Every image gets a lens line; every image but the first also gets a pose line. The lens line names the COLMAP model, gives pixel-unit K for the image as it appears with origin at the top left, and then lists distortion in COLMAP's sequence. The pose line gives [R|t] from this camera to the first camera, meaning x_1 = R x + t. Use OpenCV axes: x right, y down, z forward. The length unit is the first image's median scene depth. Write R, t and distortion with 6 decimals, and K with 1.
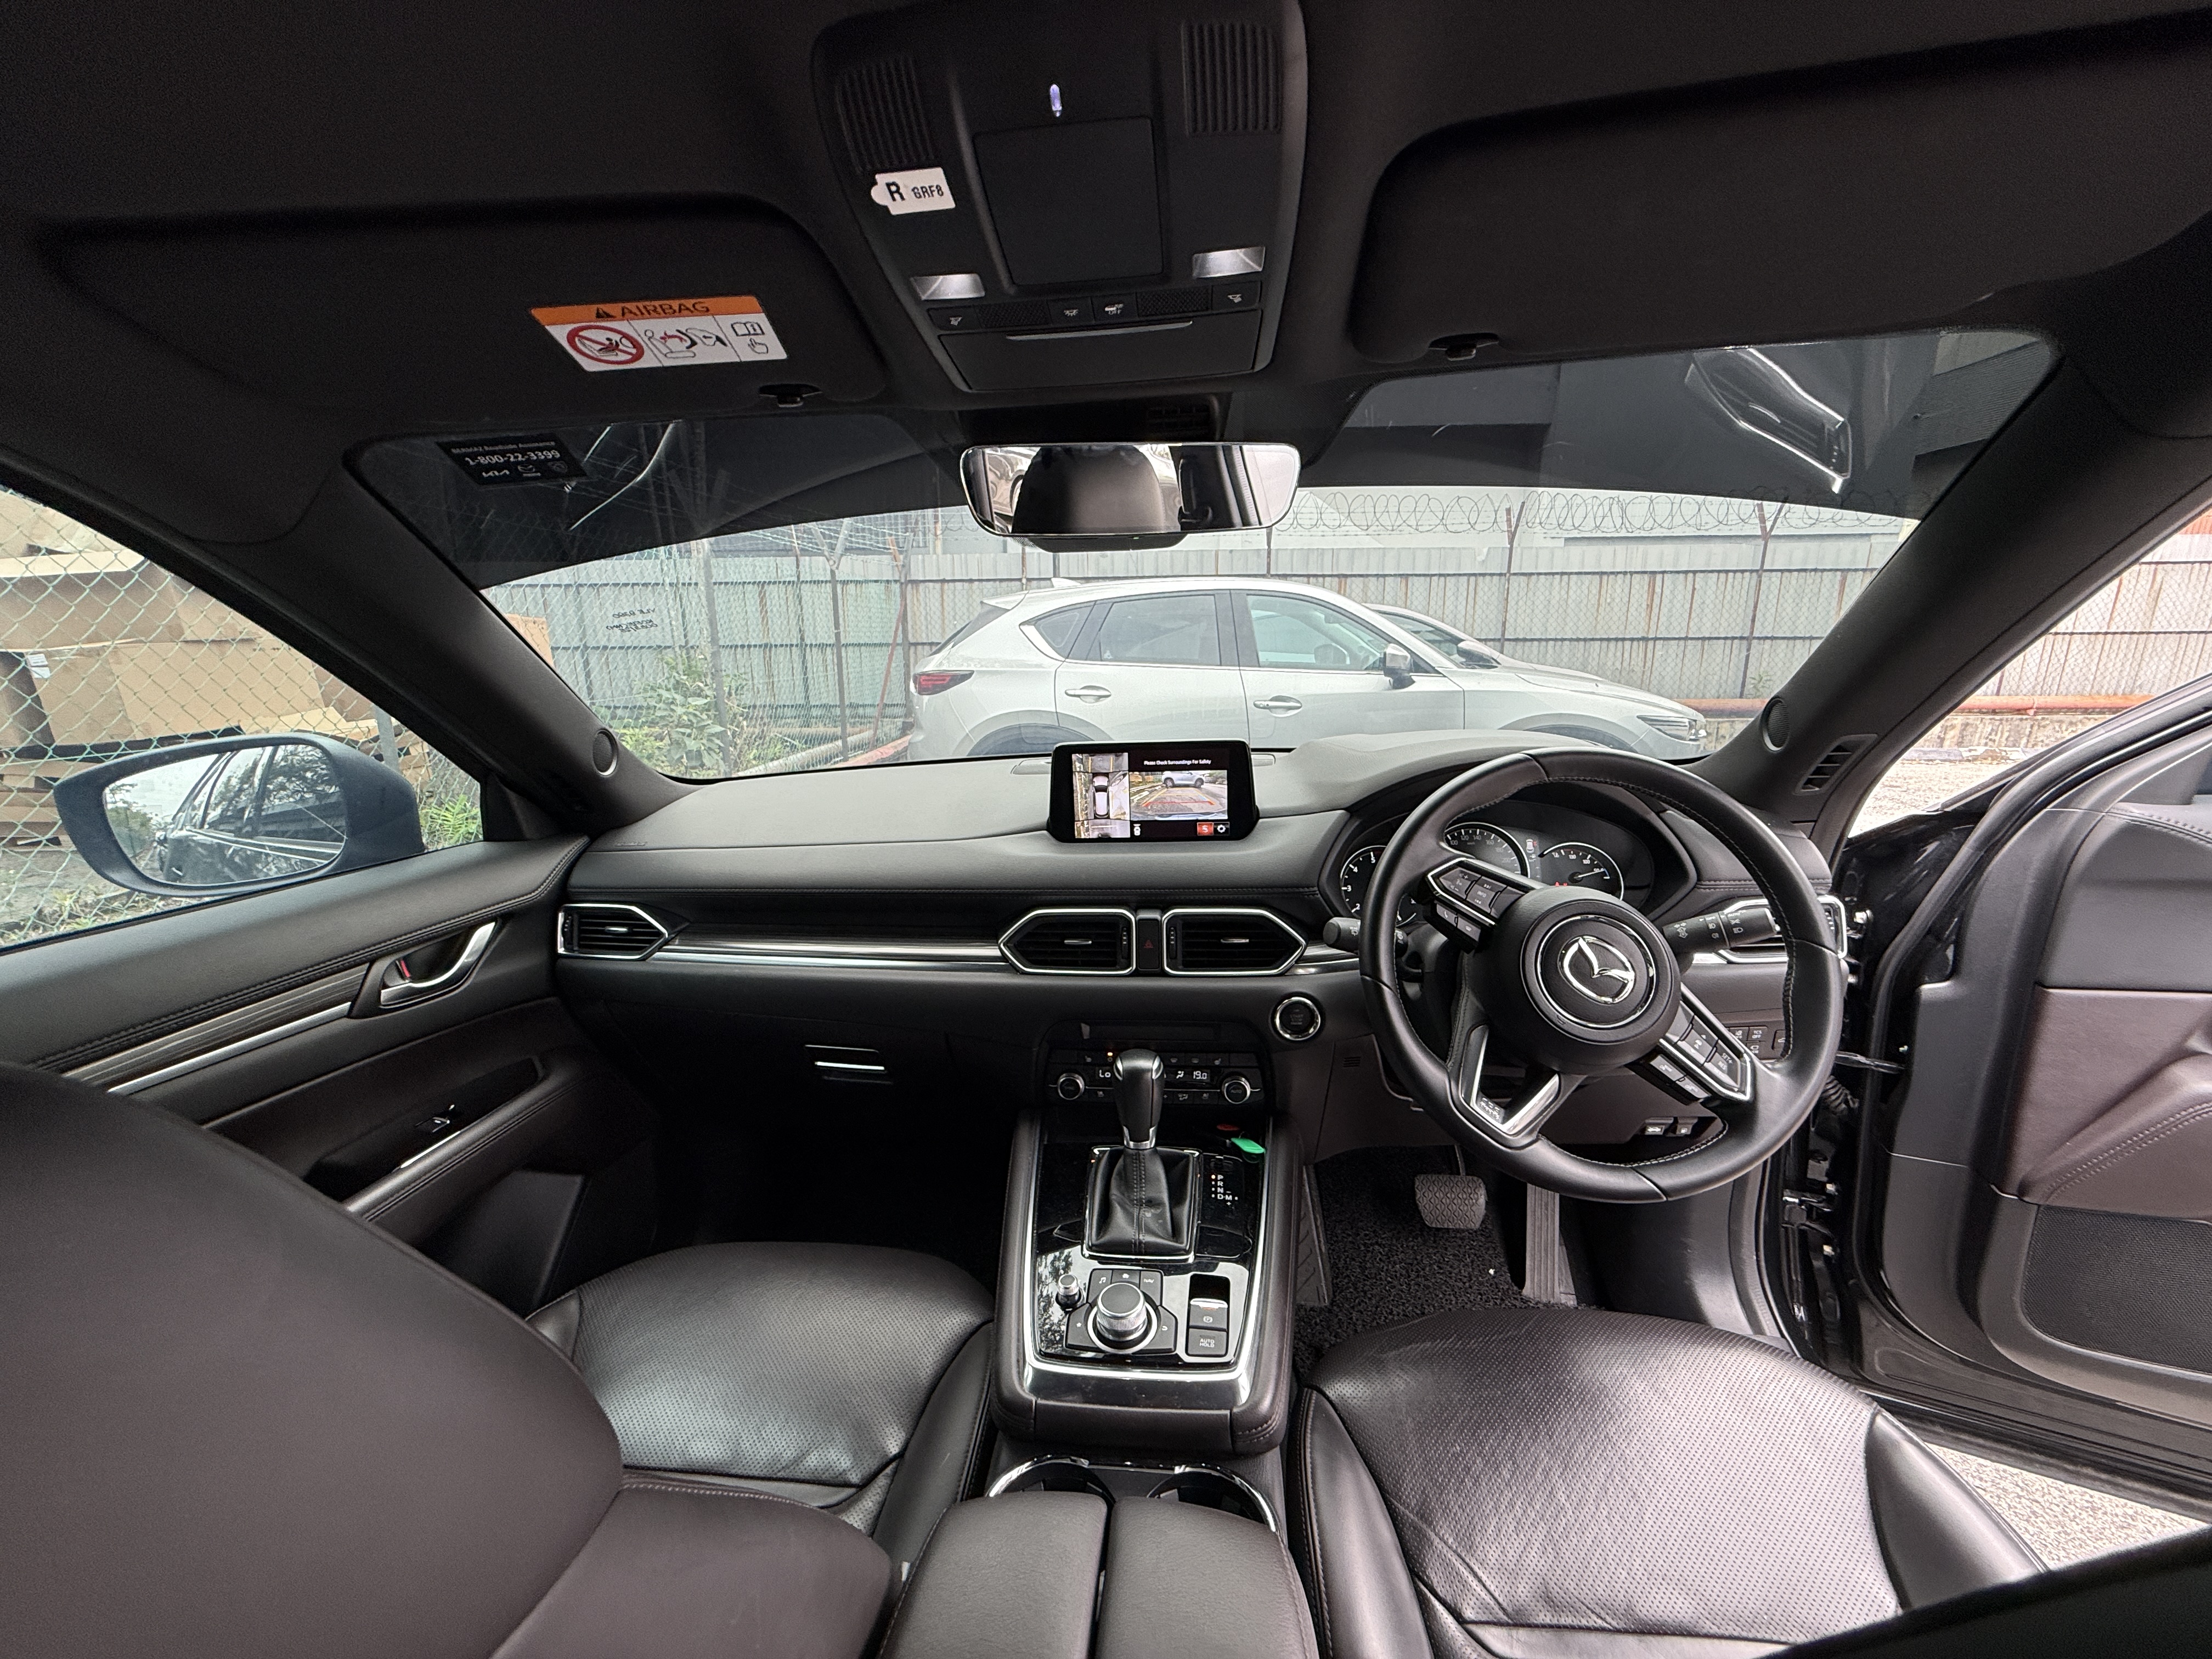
lens RADIAL K [[879.0, 0, 1101.9], [0, 879.0, 833.5], [0, 0, 1]] dist [-0.000710, -0.000092]
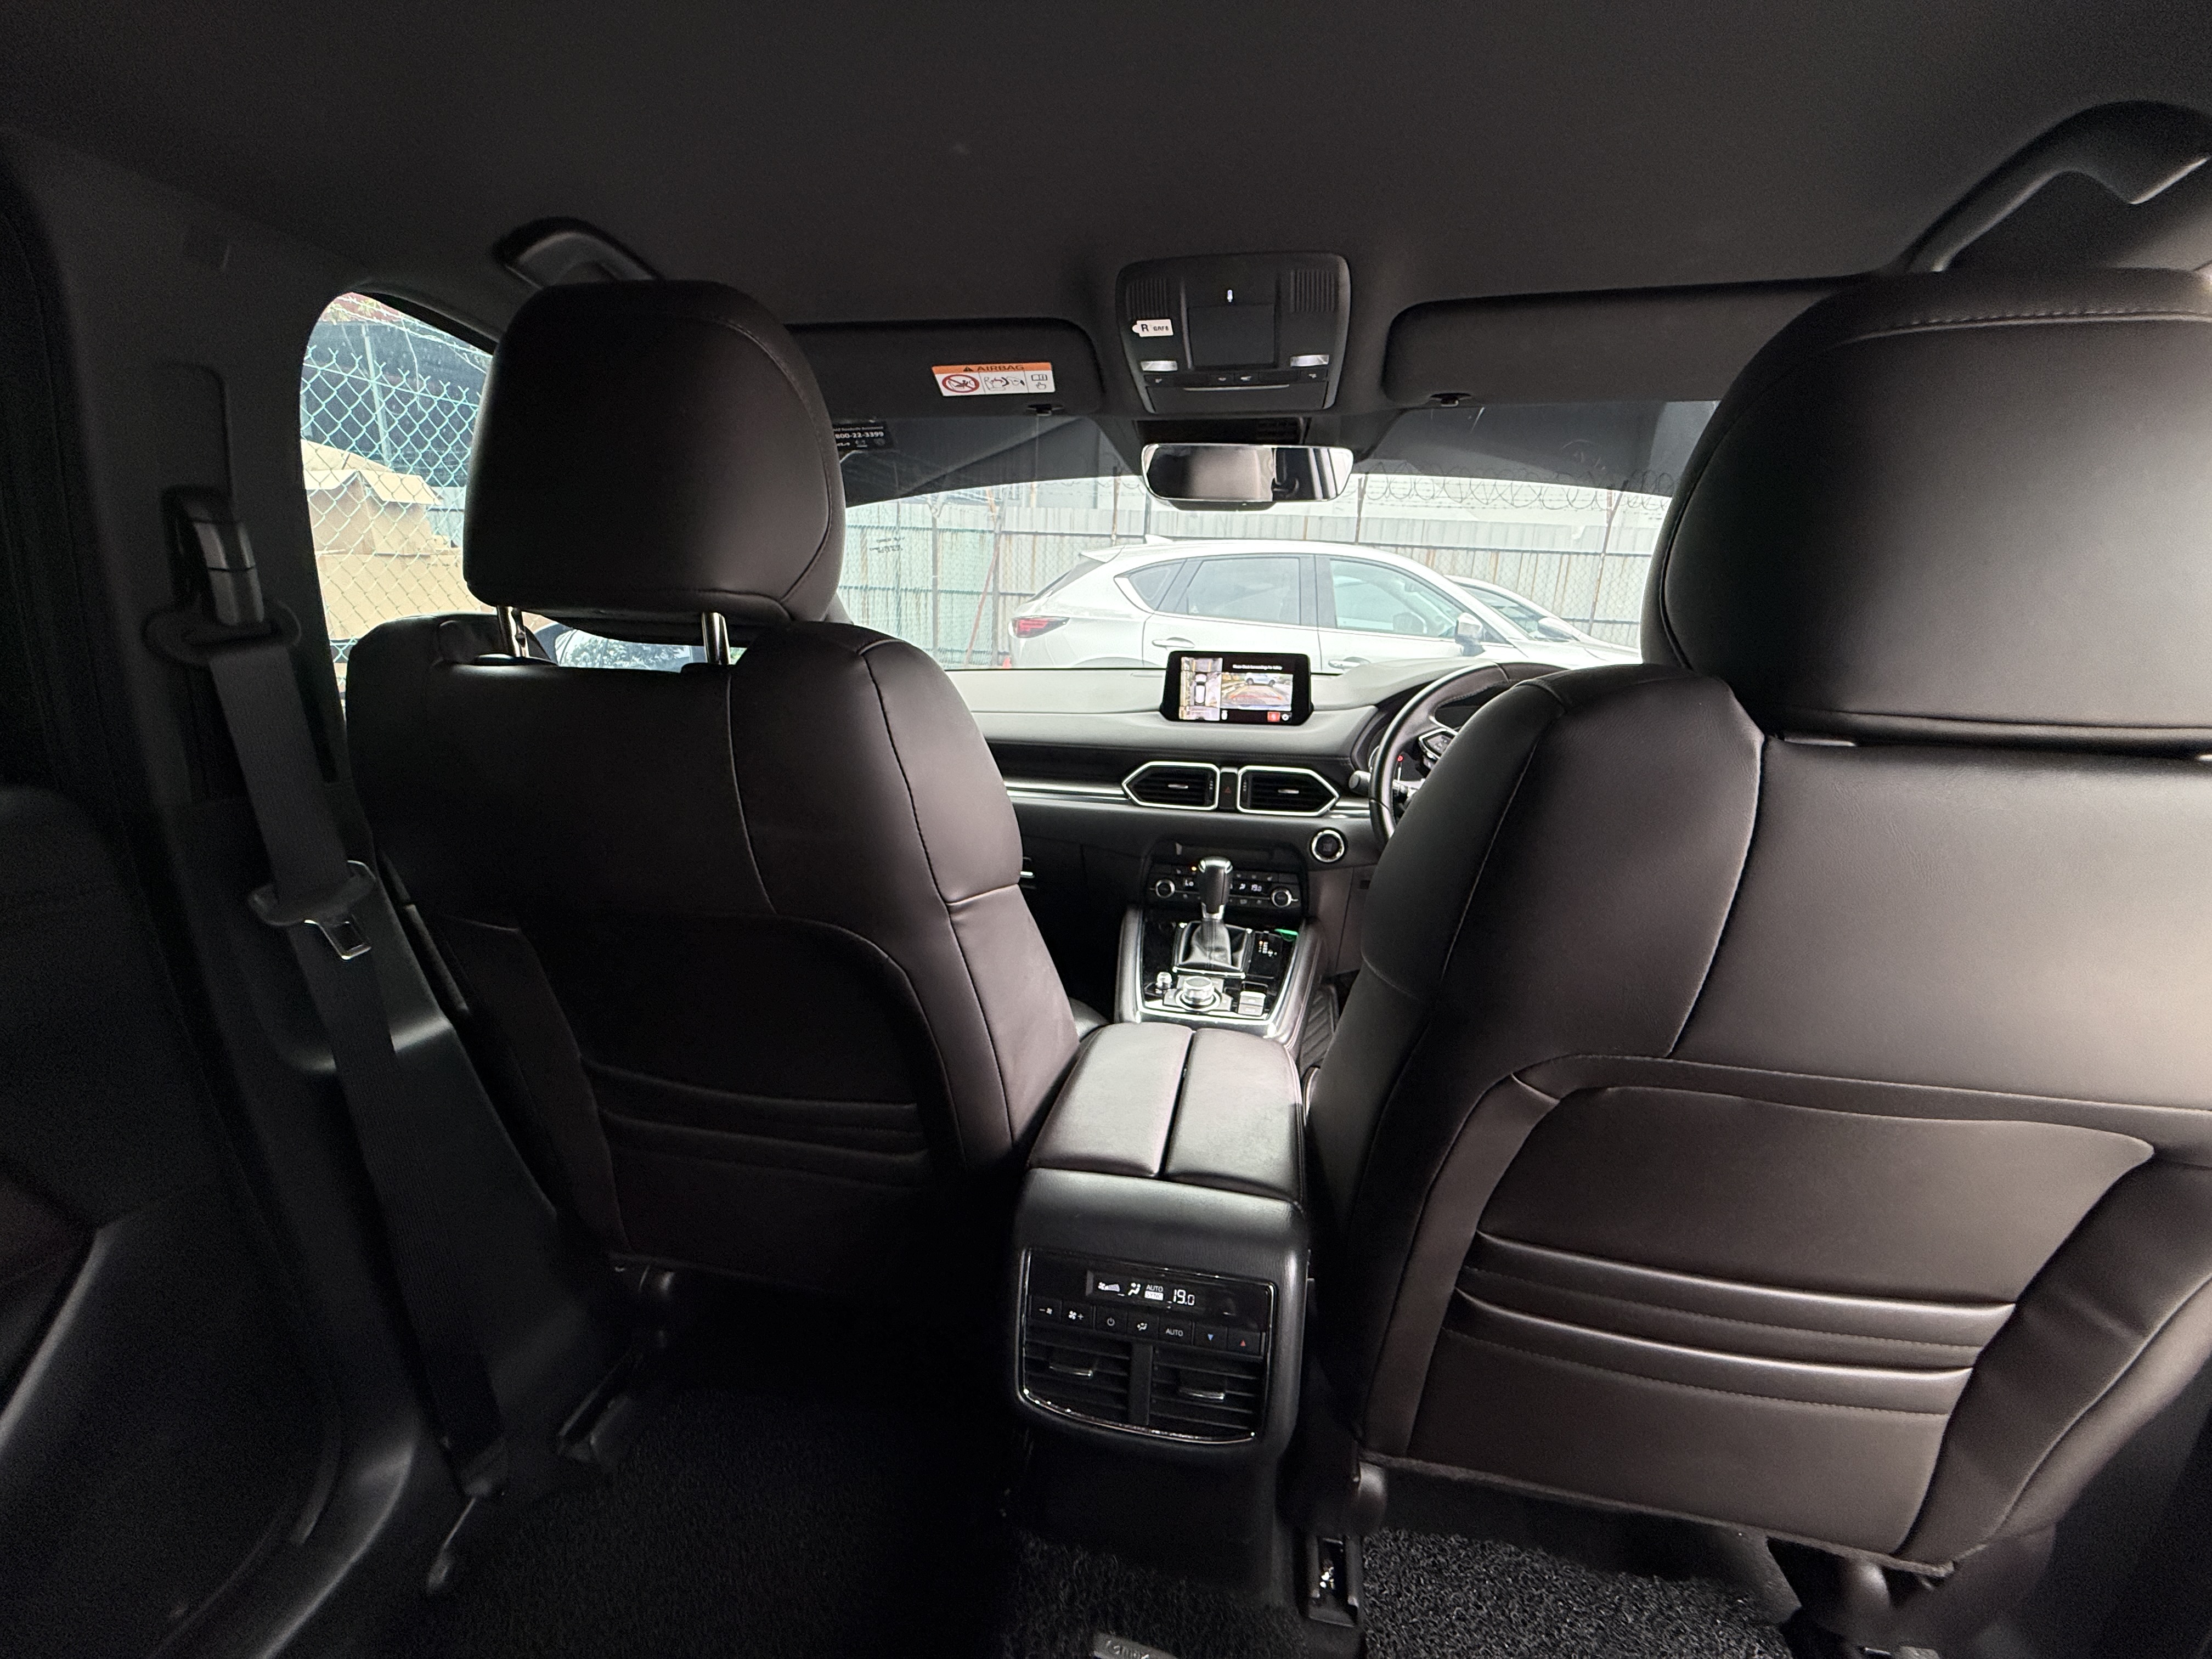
lens RADIAL K [[882.2, 0, 1102.3], [0, 882.2, 832.4], [0, 0, 1]] dist [-0.000319, 0.000296]
pose [[0.994771, 0.073012, -0.071411, -0.040241], [-0.070079, 0.996625, 0.042749, 0.139918], [0.074291, -0.037521, 0.996530, -0.430127]]
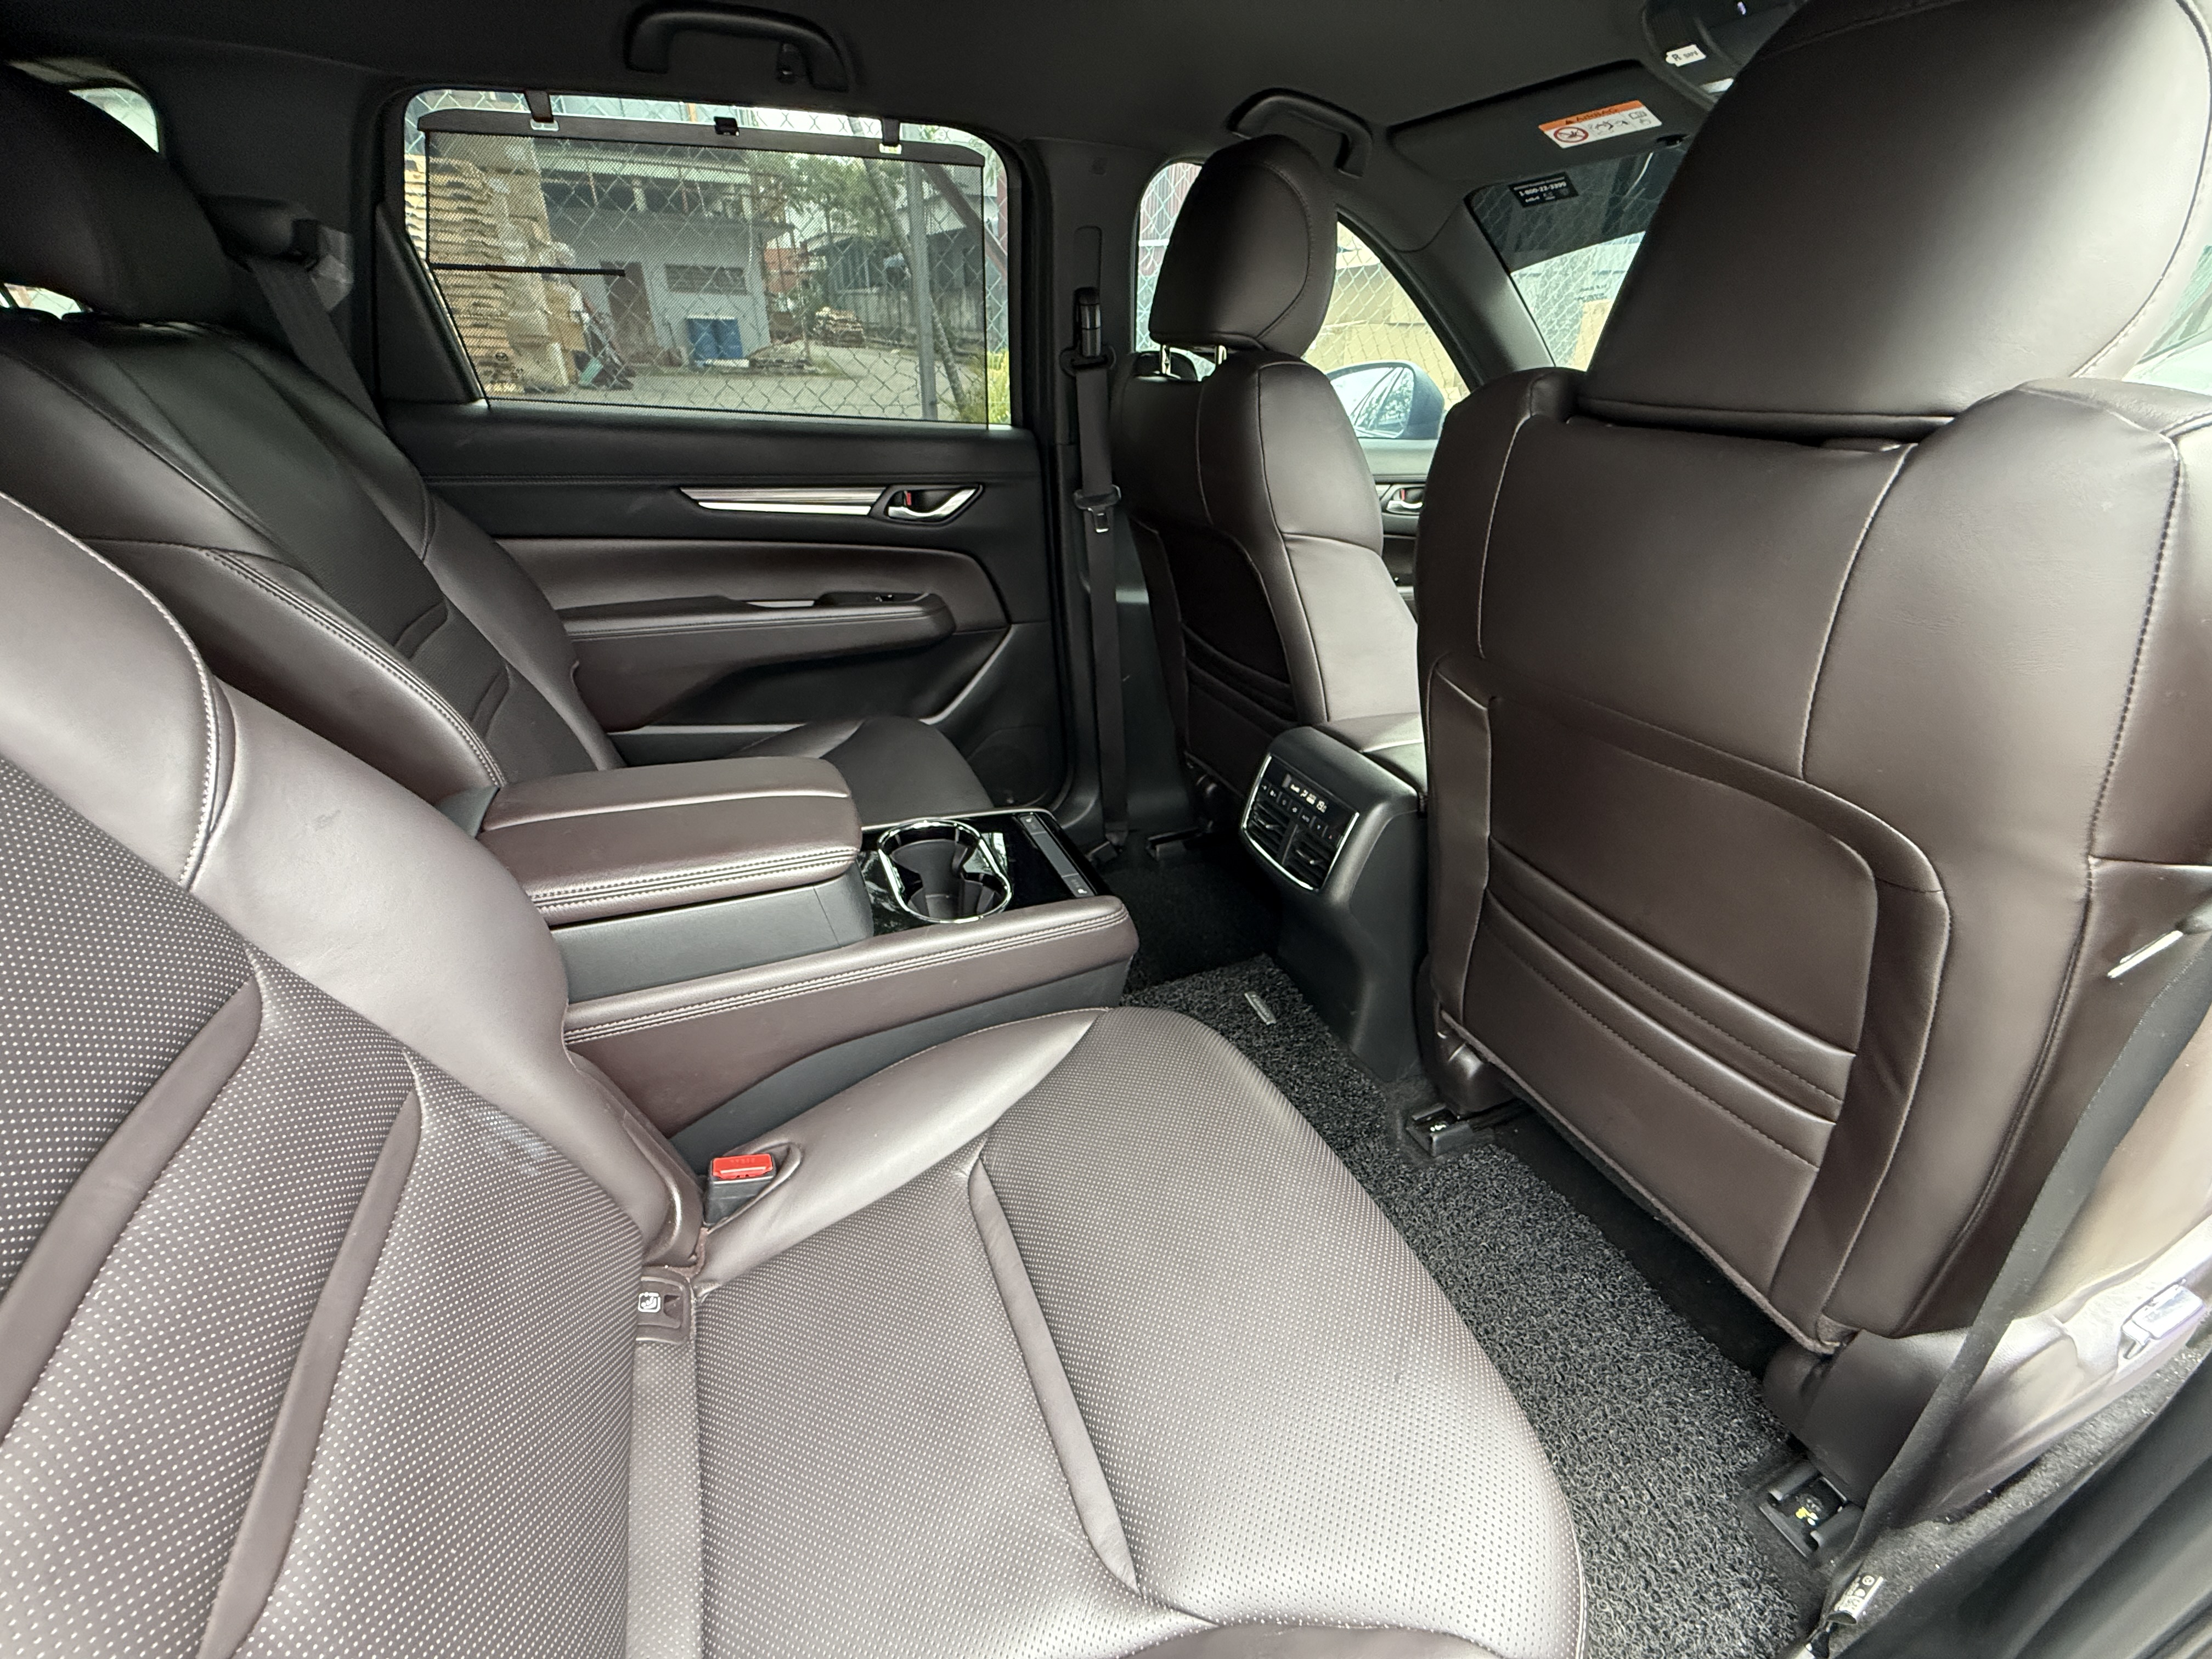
lens RADIAL K [[882.1, 0, 1104.1], [0, 882.1, 835.6], [0, 0, 1]] dist [-0.000544, -0.000030]
pose [[0.479494, 0.456944, -0.749192, 0.637370], [-0.219378, 0.889045, 0.401837, 0.166945], [0.849682, -0.028322, 0.526535, -0.562156]]
